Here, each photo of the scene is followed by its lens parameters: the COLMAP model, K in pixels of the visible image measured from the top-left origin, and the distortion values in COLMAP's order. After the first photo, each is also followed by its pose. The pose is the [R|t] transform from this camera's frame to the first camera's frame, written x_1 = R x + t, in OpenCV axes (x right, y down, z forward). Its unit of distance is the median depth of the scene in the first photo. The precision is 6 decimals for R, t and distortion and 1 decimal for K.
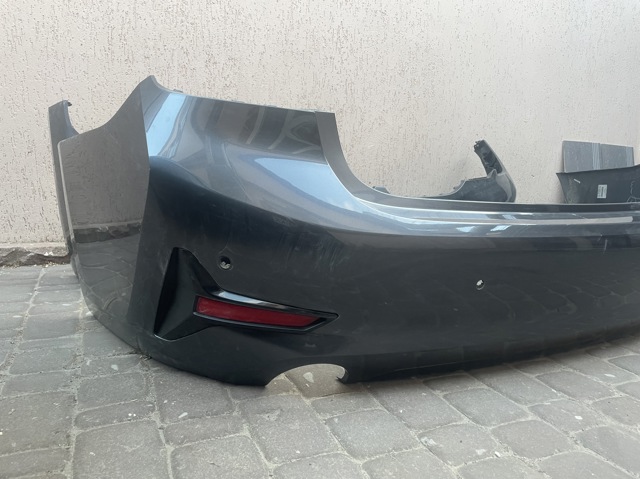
lens RADIAL K [[486.3, 0, 320.5], [0, 486.3, 237.4], [0, 0, 1]] dist [0.072690, -0.094956]
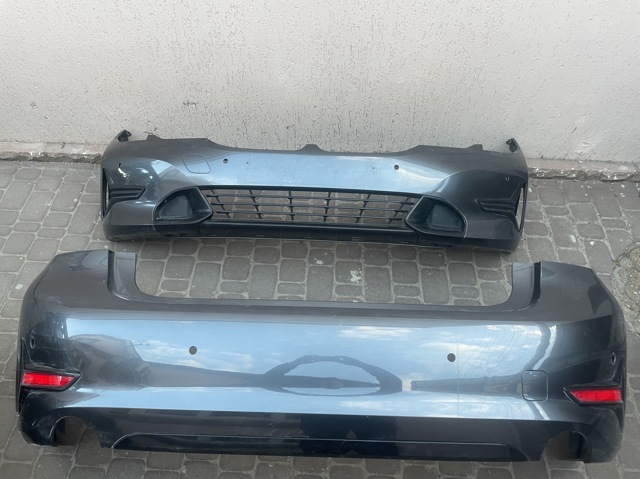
lens RADIAL K [[486.3, 0, 317.9], [0, 486.3, 242.2], [0, 0, 1]] dist [0.072690, -0.094956]
pose [[0.885562, 0.349076, -0.306474, 0.374660], [-0.038056, 0.712065, 0.701082, -0.650326], [0.462960, -0.609188, 0.643862, 0.175895]]
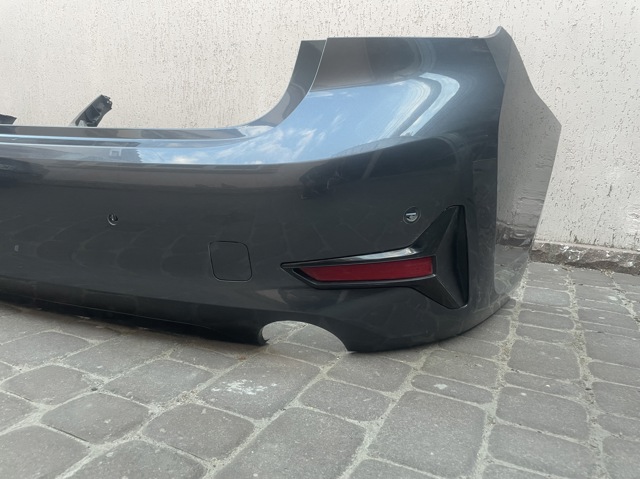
lens RADIAL K [[486.3, 0, 323.0], [0, 486.3, 239.5], [0, 0, 1]] dist [0.072690, -0.094956]
pose [[0.646897, 0.098155, -0.756234, 0.752441], [-0.133729, 0.990916, 0.014222, 0.023918], [0.750761, 0.091930, 0.654146, 0.432686]]
